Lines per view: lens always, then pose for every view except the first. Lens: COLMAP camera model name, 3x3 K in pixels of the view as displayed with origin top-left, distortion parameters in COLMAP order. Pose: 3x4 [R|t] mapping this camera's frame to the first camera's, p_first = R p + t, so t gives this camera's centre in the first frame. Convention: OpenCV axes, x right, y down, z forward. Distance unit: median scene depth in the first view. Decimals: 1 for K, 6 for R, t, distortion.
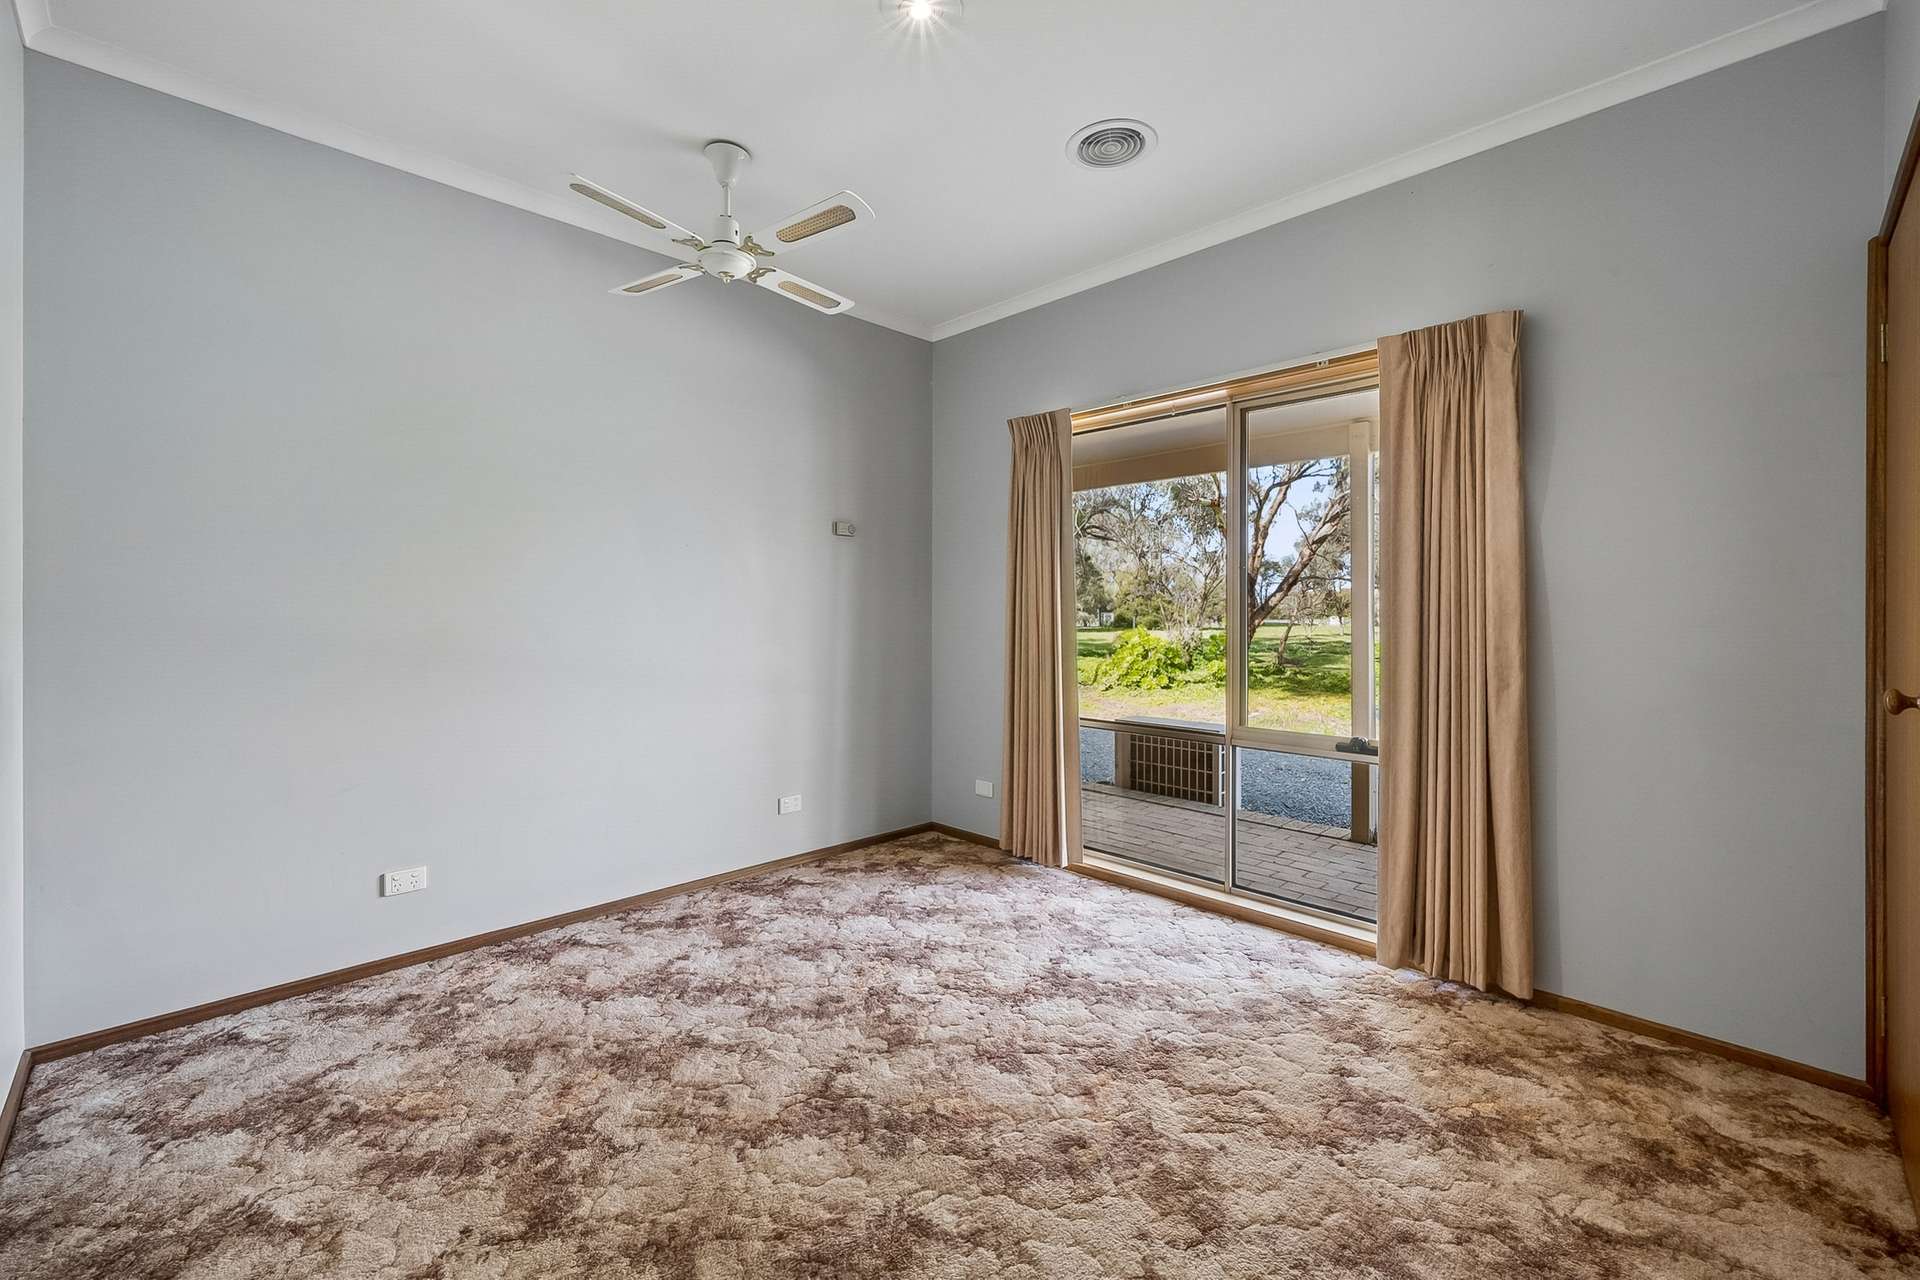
lens RADIAL K [[798.2, 0, 959.6], [0, 798.2, 617.0], [0, 0, 1]] dist [0.001240, -0.000065]
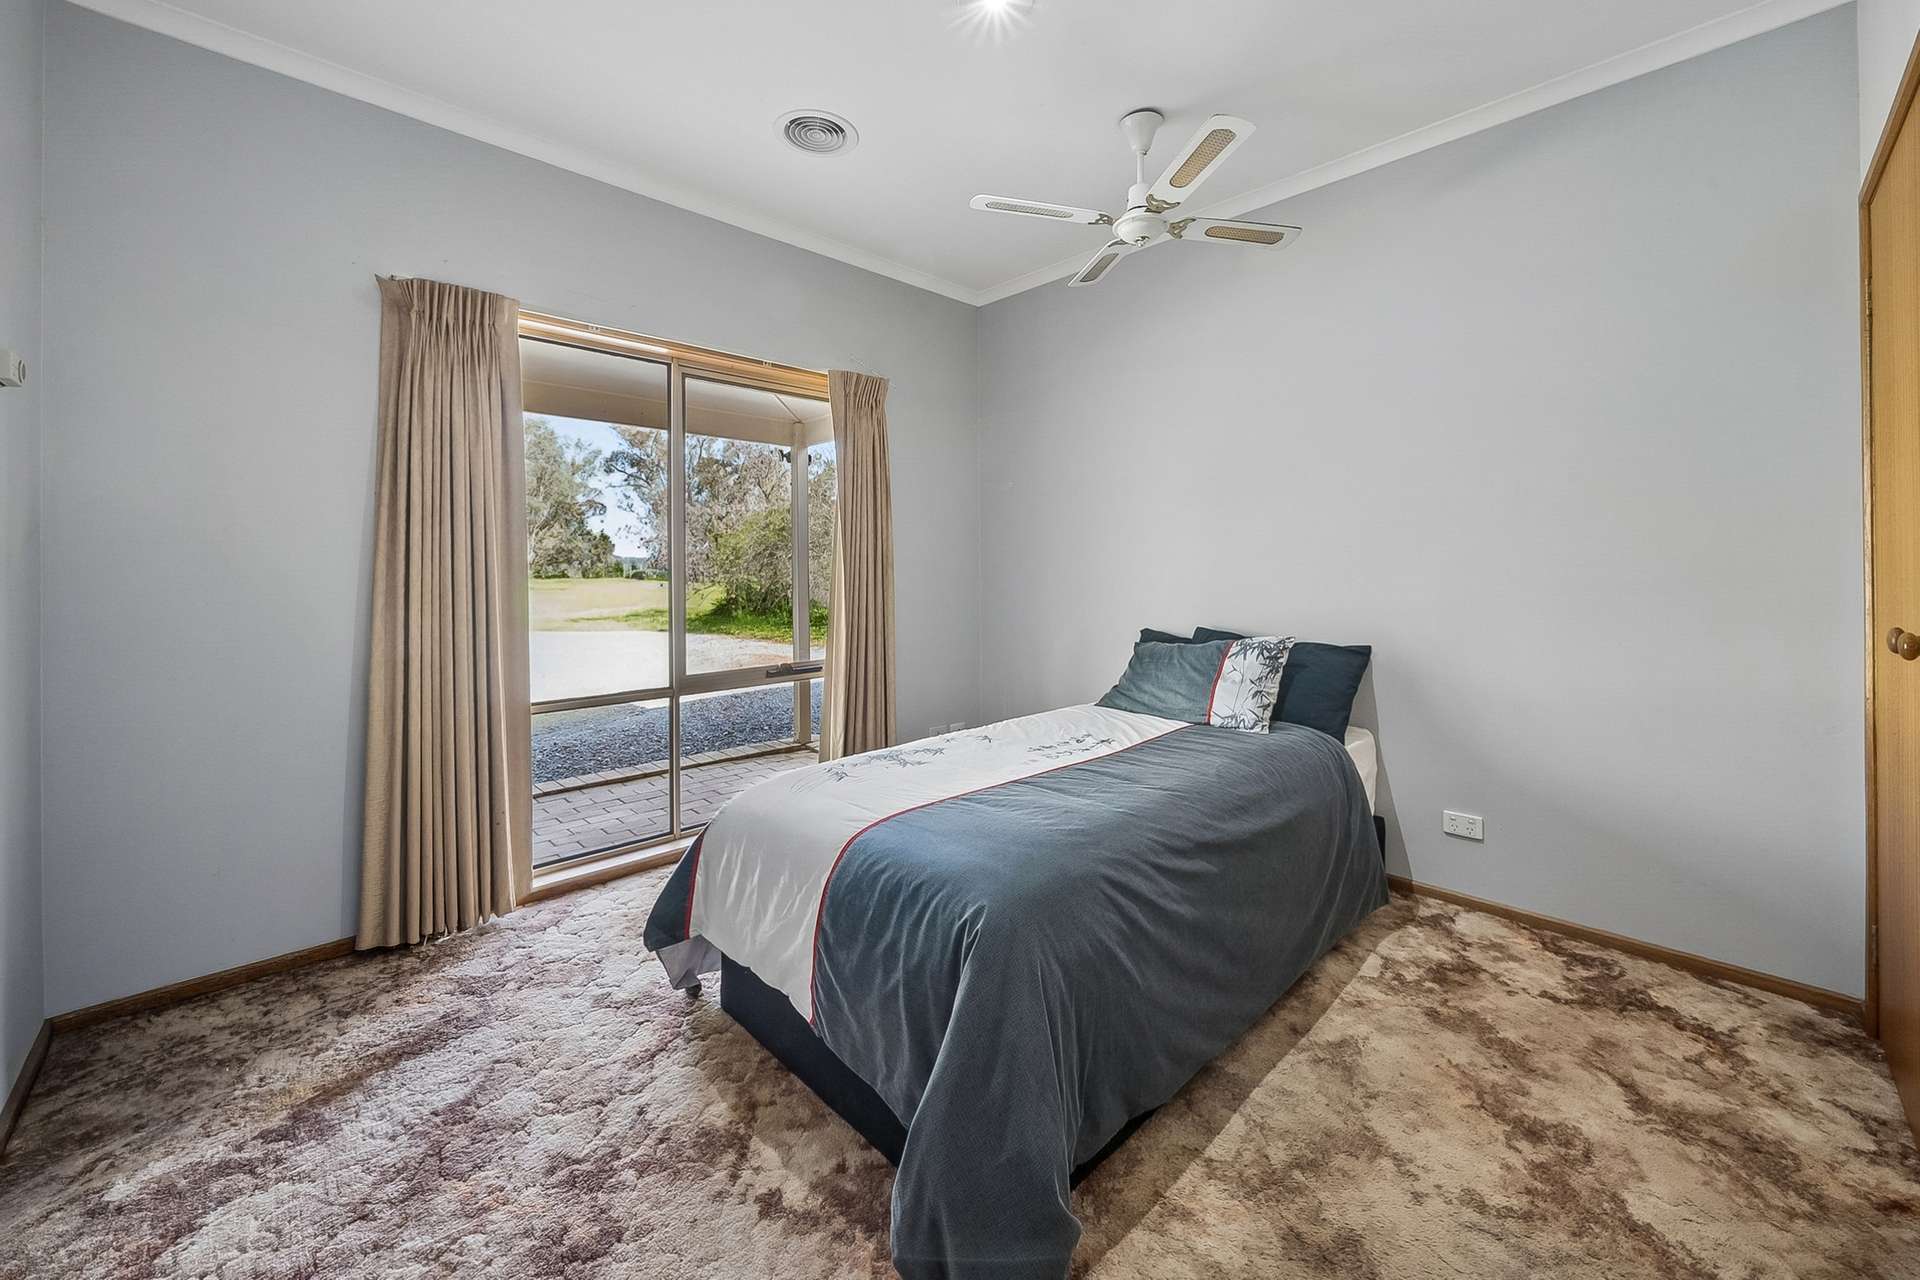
lens RADIAL K [[739.2, 0, 958.7], [0, 739.2, 552.9], [0, 0, 1]] dist [-0.016994, -0.000009]
pose [[0.004120, 0.008218, 0.999958, -0.793715], [0.018582, 0.999793, -0.008293, -0.008575], [-0.999819, 0.018615, 0.003966, 0.810435]]
